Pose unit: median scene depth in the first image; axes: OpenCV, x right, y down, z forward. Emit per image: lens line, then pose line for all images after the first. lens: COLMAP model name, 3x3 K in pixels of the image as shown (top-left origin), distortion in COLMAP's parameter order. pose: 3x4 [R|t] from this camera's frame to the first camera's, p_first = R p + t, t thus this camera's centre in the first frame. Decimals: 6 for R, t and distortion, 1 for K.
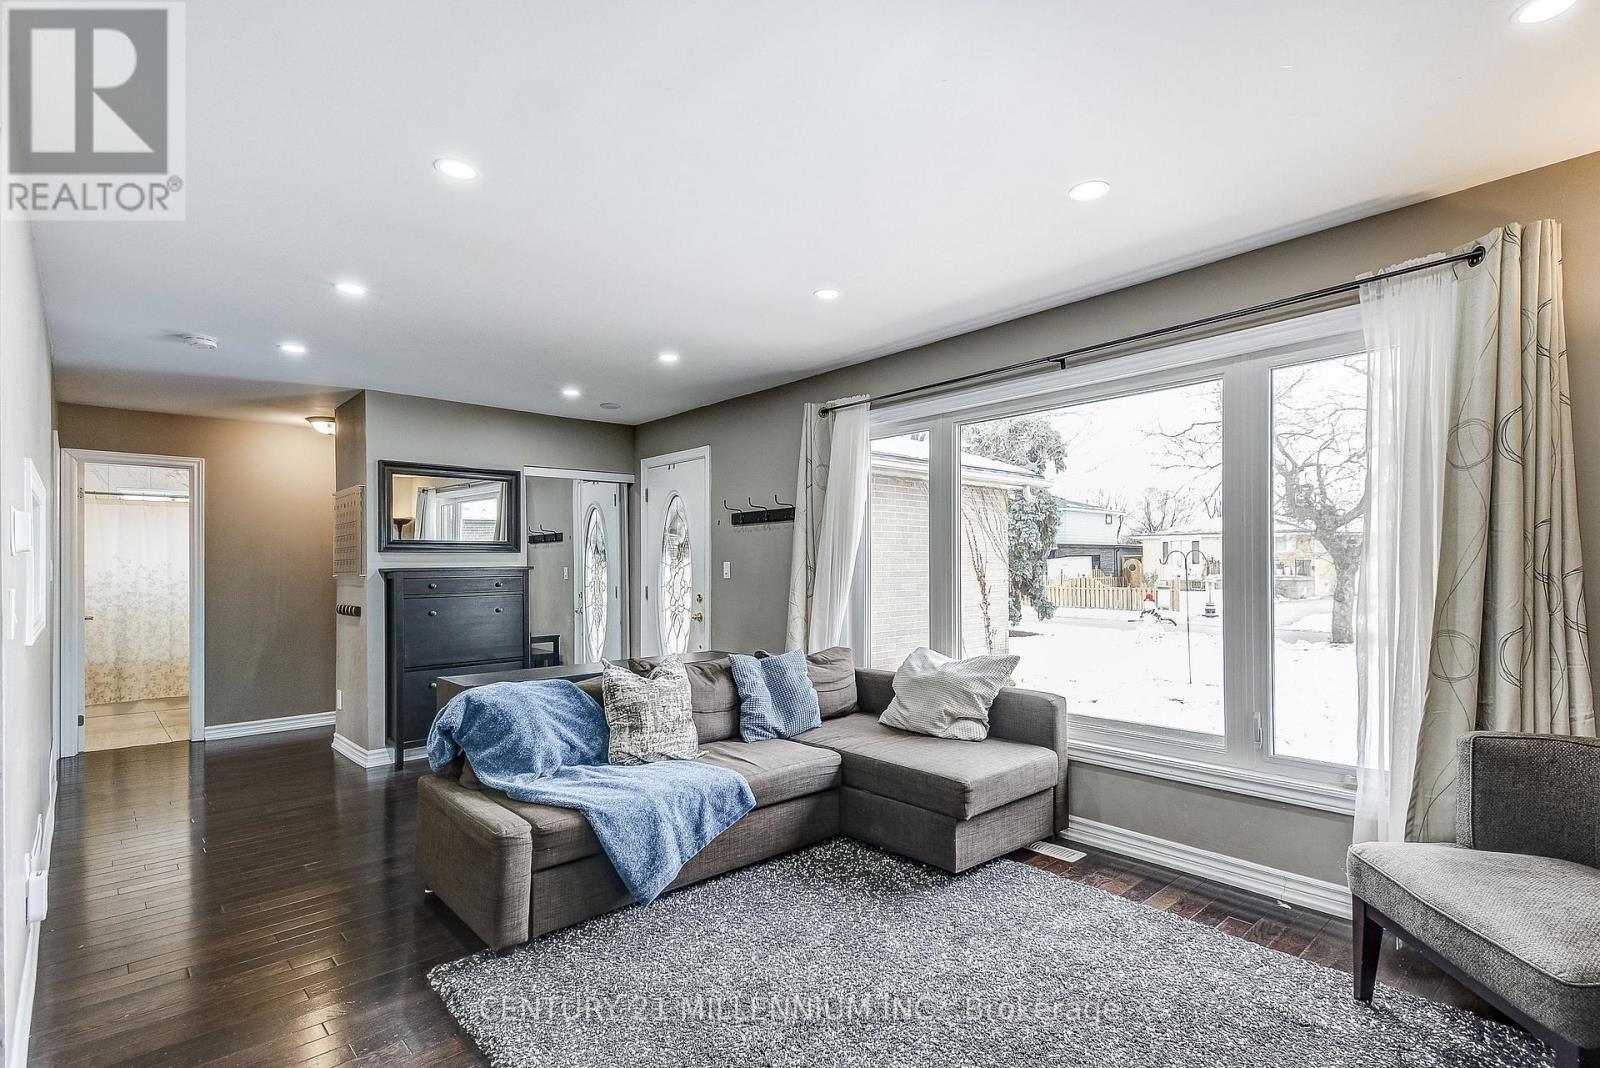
lens RADIAL K [[753.9, 0, 811.9], [0, 753.9, 571.8], [0, 0, 1]] dist [0.065967, -0.032877]
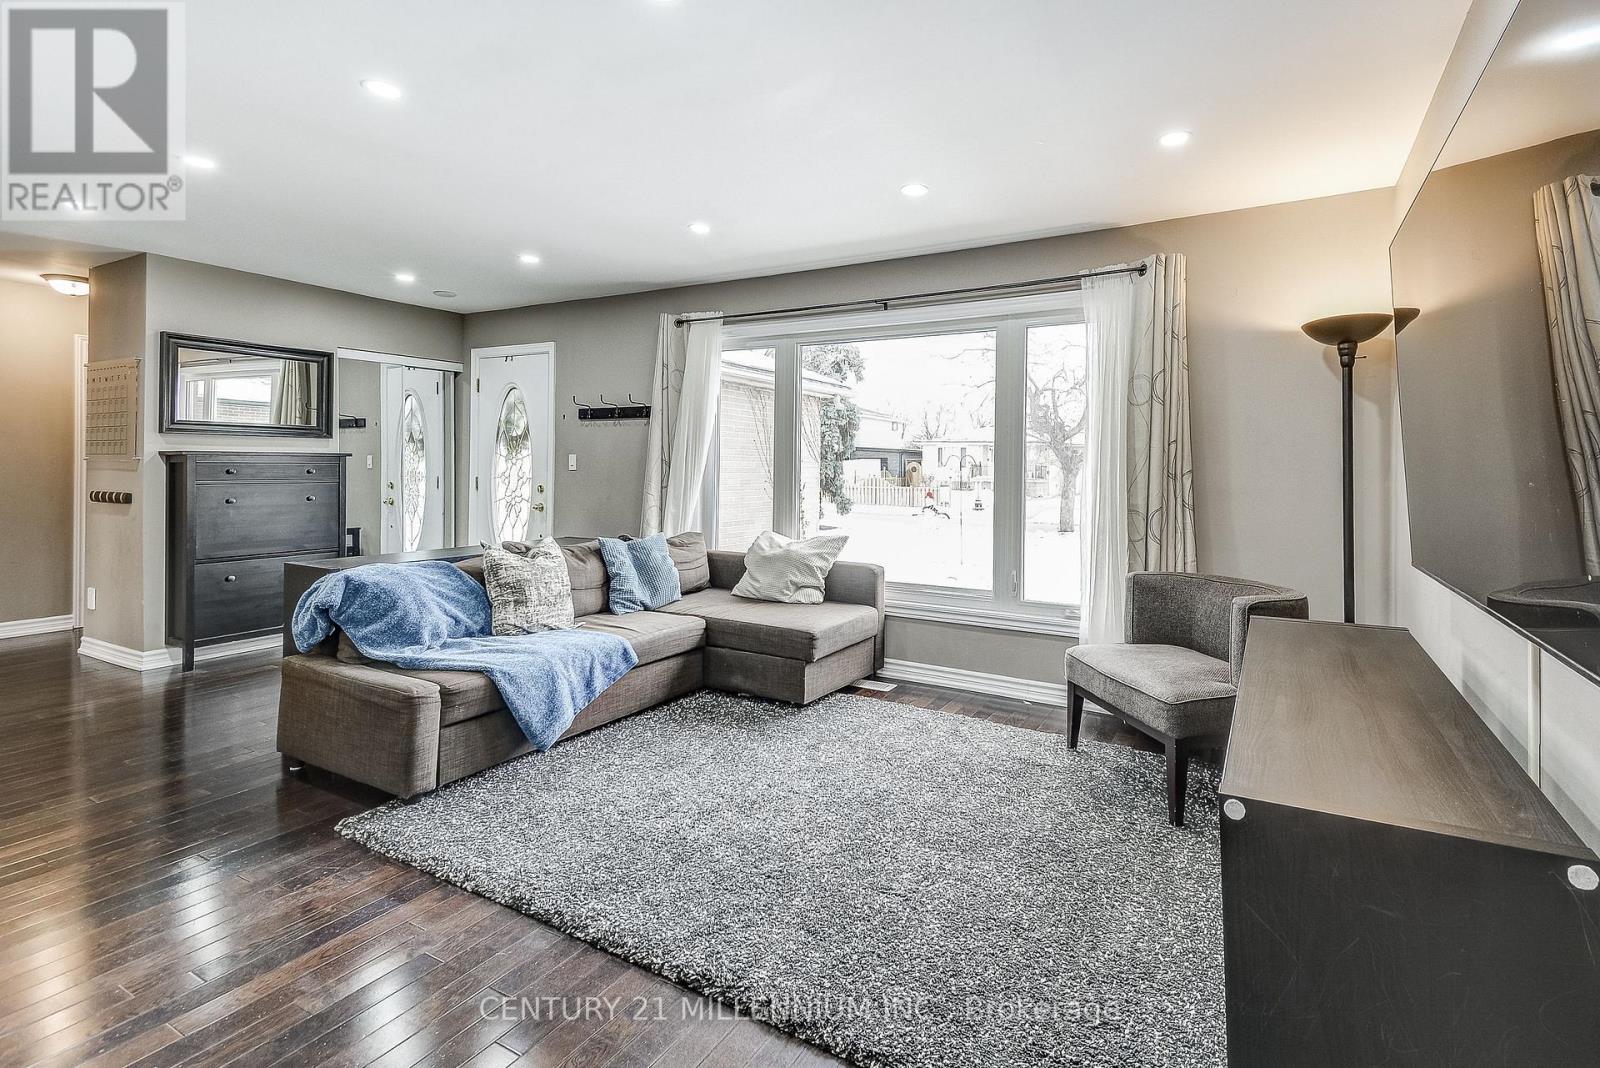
lens RADIAL K [[759.4, 0, 837.3], [0, 759.4, 472.0], [0, 0, 1]] dist [0.040268, -0.000167]
pose [[0.952705, 0.019922, 0.303242, -0.129118], [-0.020325, 0.999792, -0.001830, 0.009098], [-0.303216, -0.004420, 0.952912, -0.190431]]
